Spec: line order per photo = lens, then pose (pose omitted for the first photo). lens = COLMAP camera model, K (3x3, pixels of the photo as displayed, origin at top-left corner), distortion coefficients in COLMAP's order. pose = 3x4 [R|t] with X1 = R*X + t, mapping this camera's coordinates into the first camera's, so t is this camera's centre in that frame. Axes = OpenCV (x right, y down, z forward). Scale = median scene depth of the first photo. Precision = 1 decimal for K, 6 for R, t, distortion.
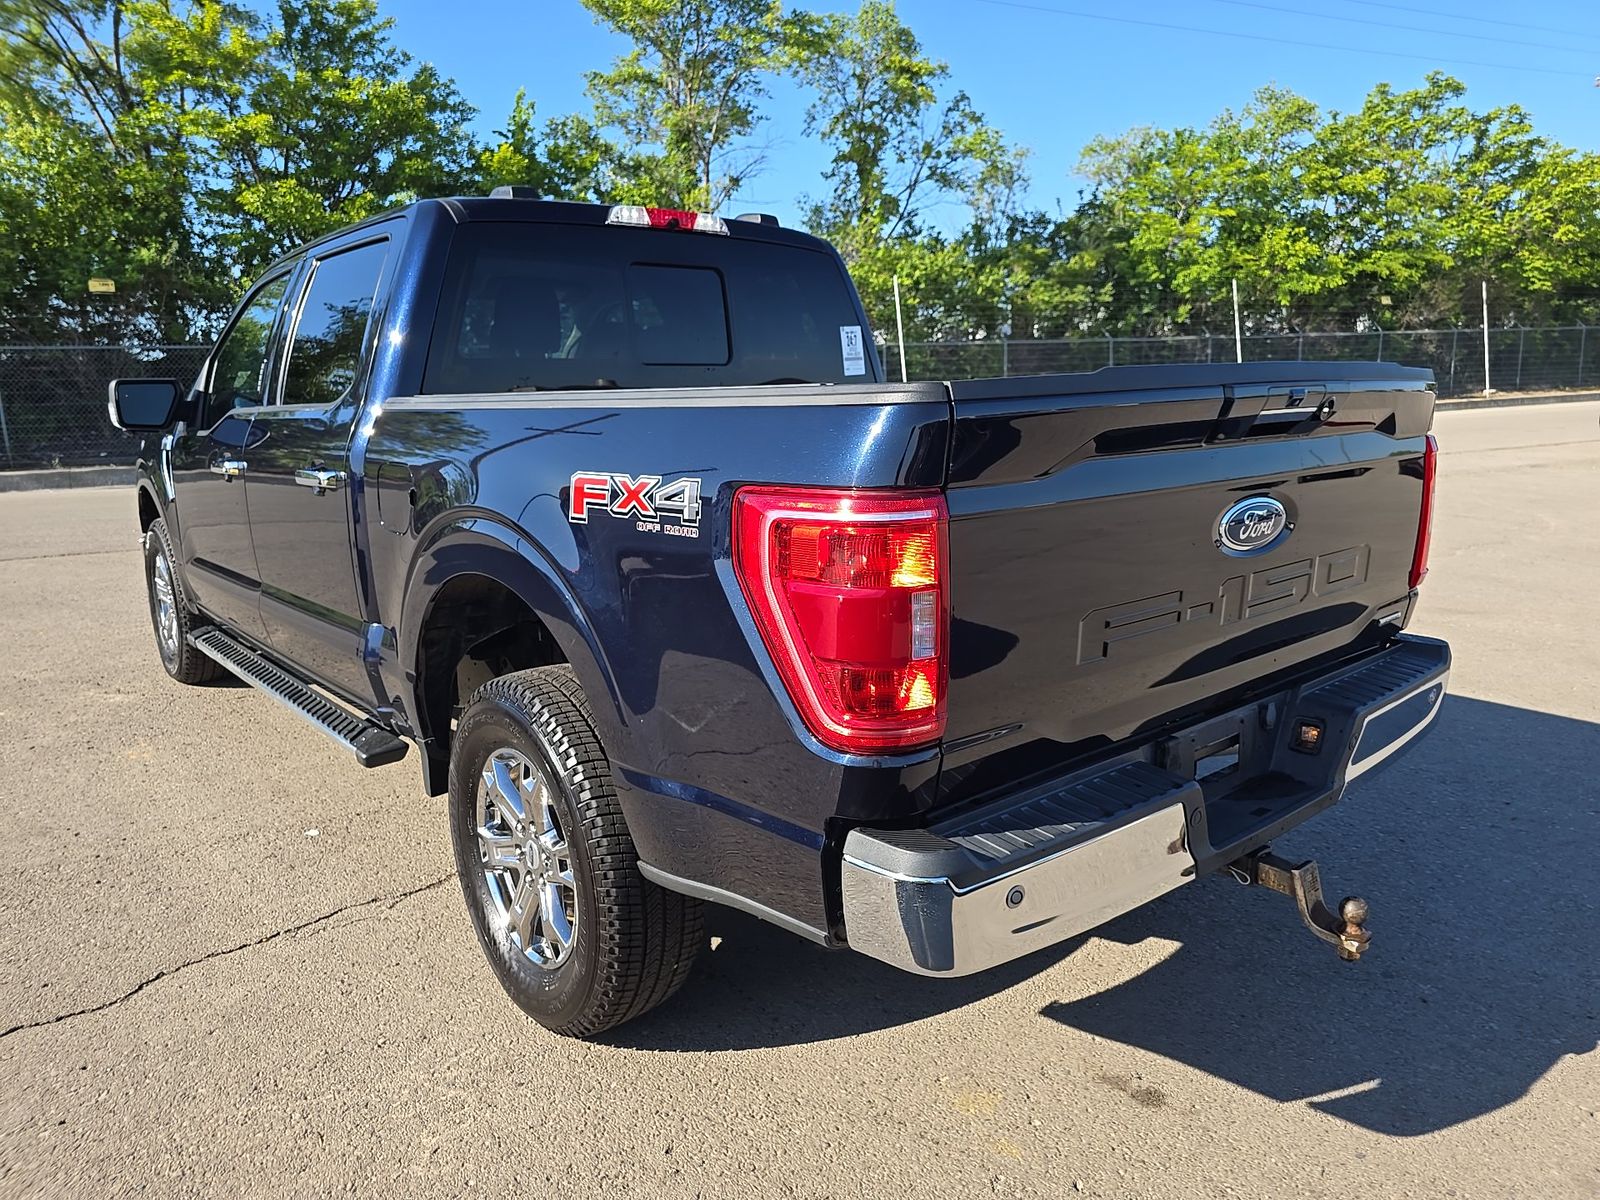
lens RADIAL K [[1071.2, 0, 811.4], [0, 1071.2, 587.5], [0, 0, 1]] dist [0.039370, -0.045919]
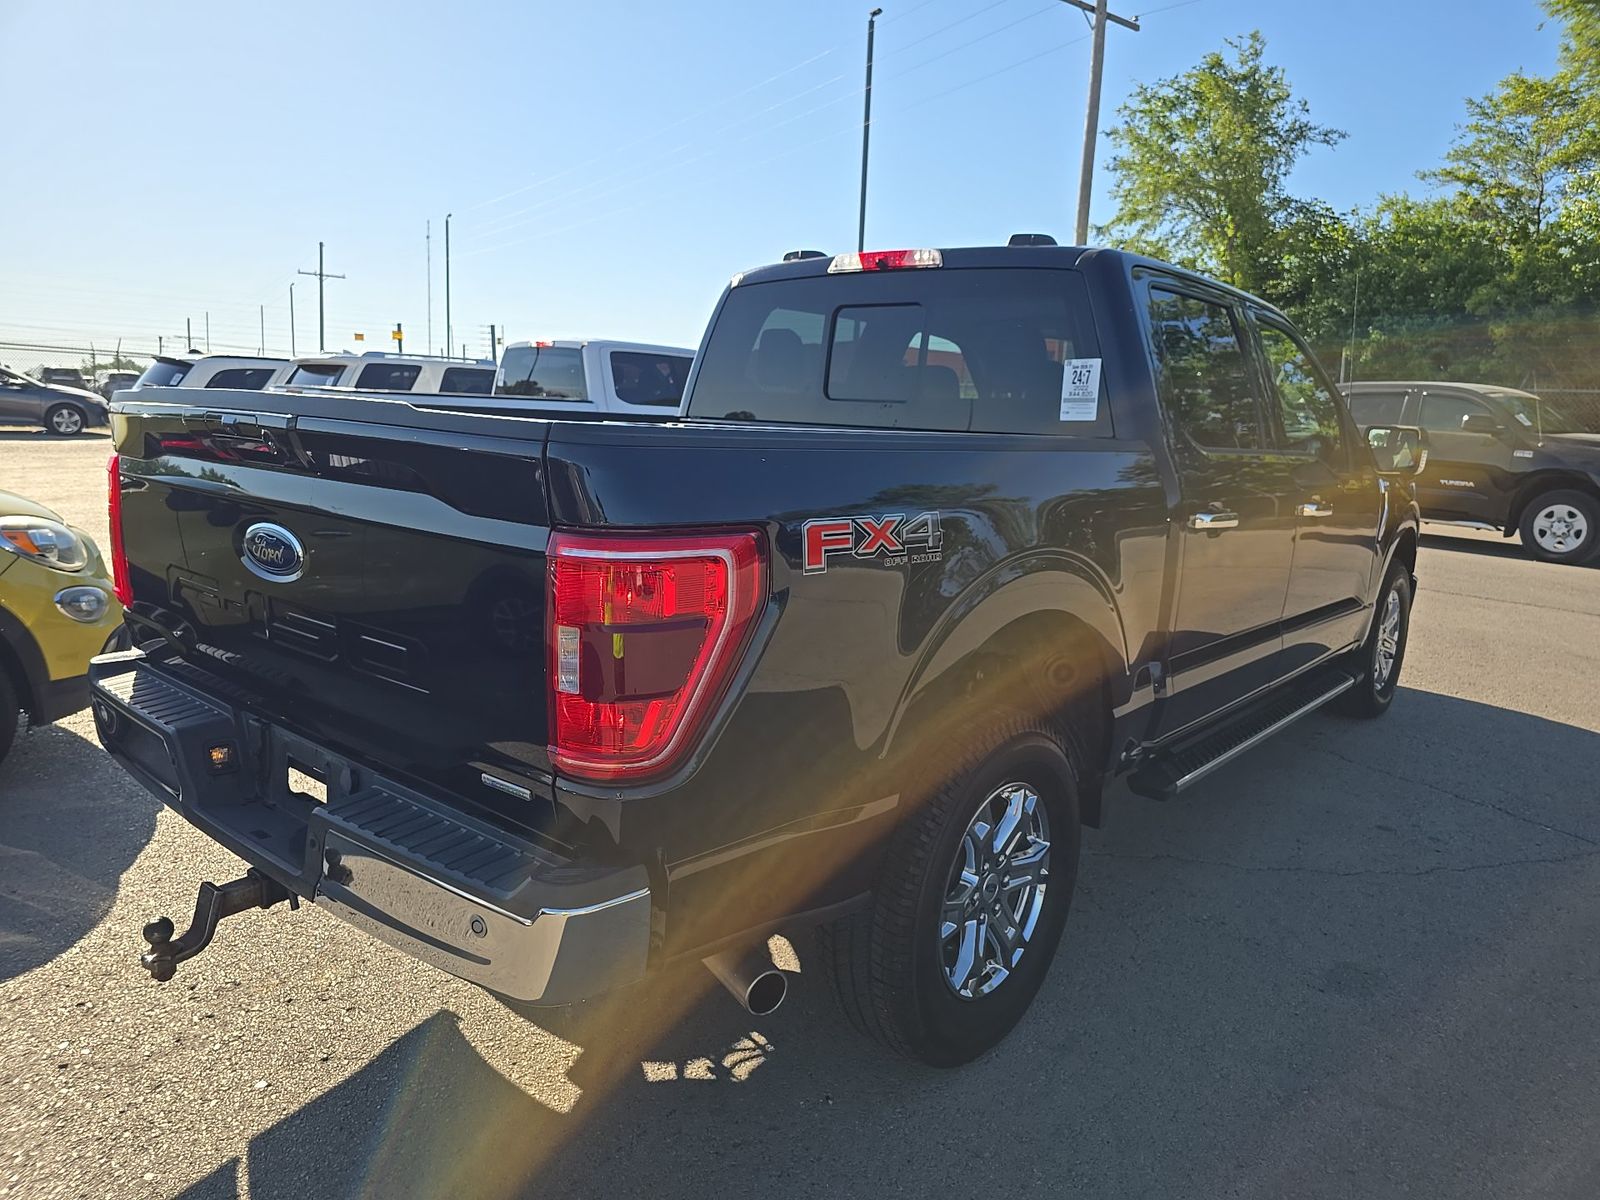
lens RADIAL K [[1071.2, 0, 811.4], [0, 1071.2, 587.5], [0, 0, 1]] dist [0.039370, -0.045919]
pose [[0.156608, 0.185514, -0.970082, 0.119345], [-0.225276, 0.963020, 0.147796, -0.023181], [0.961626, 0.195390, 0.192608, 0.104083]]
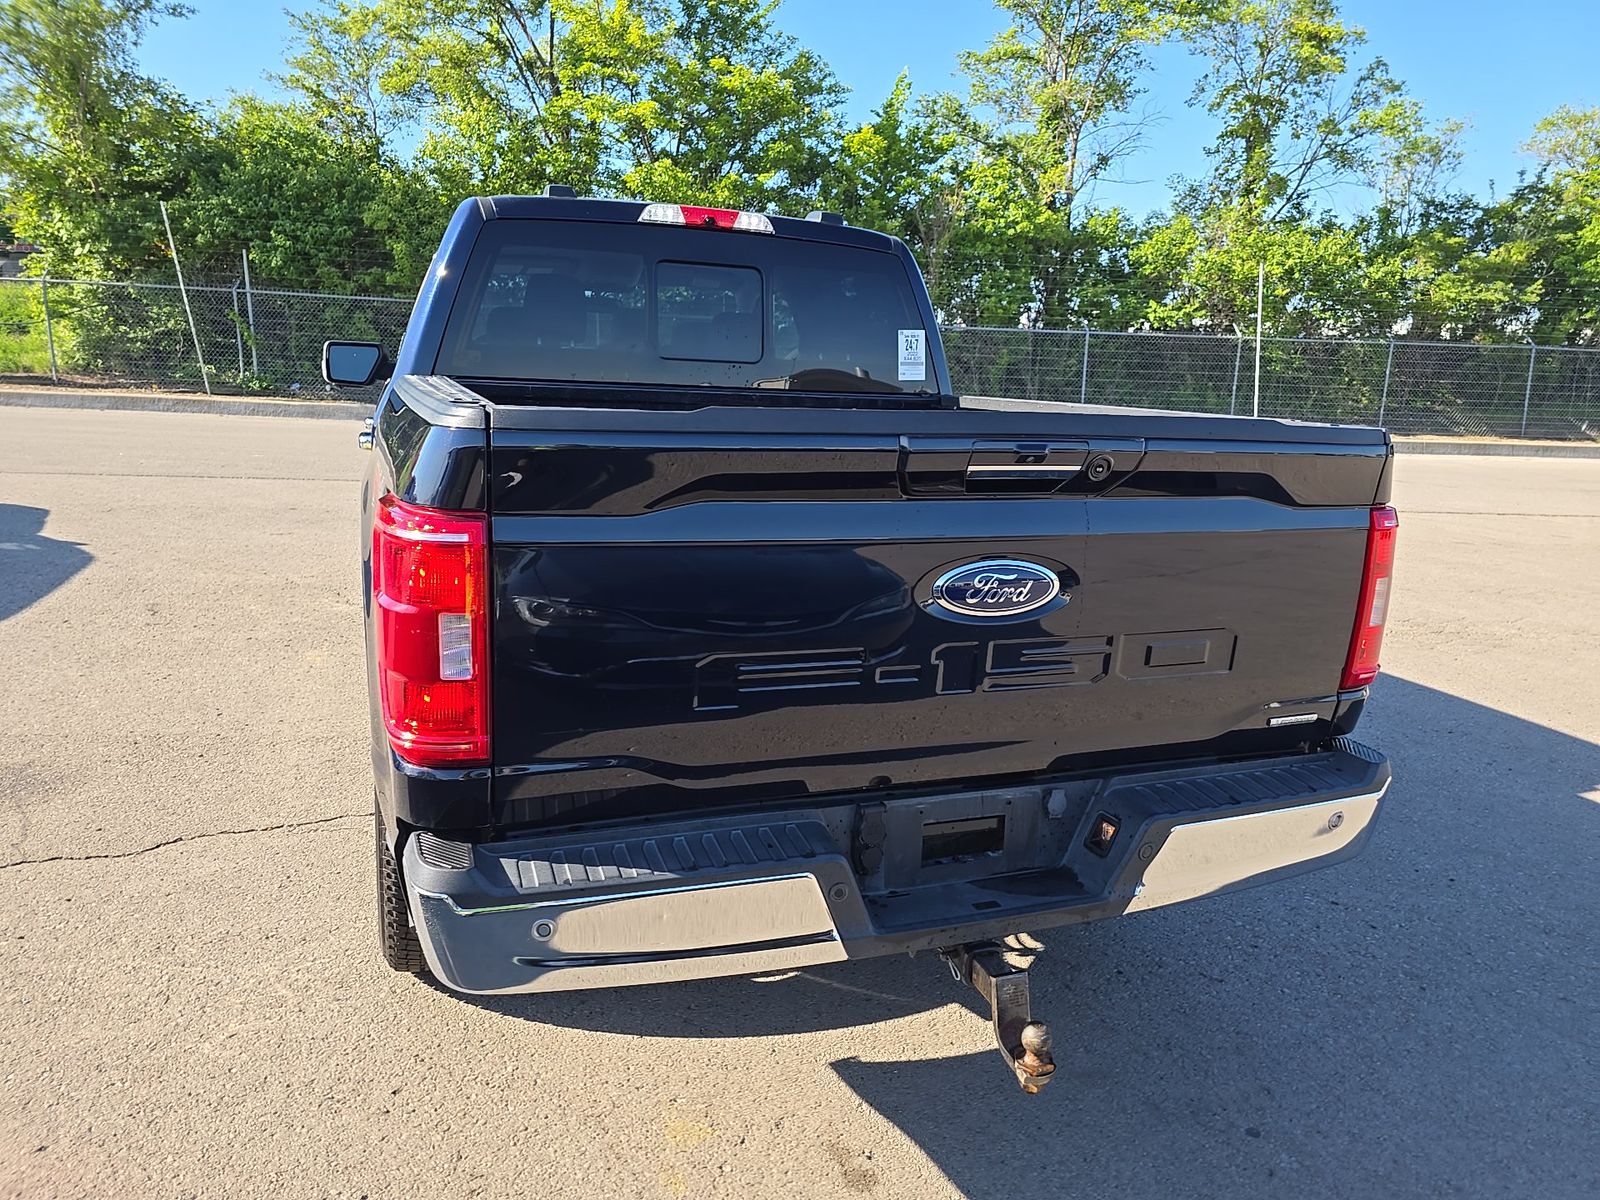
lens RADIAL K [[1071.2, 0, 811.4], [0, 1071.2, 587.5], [0, 0, 1]] dist [0.039370, -0.045919]
pose [[0.937606, 0.128759, -0.322980, 0.044391], [-0.122556, 0.991673, 0.039563, -0.006040], [0.325385, 0.002488, 0.945578, 0.008511]]
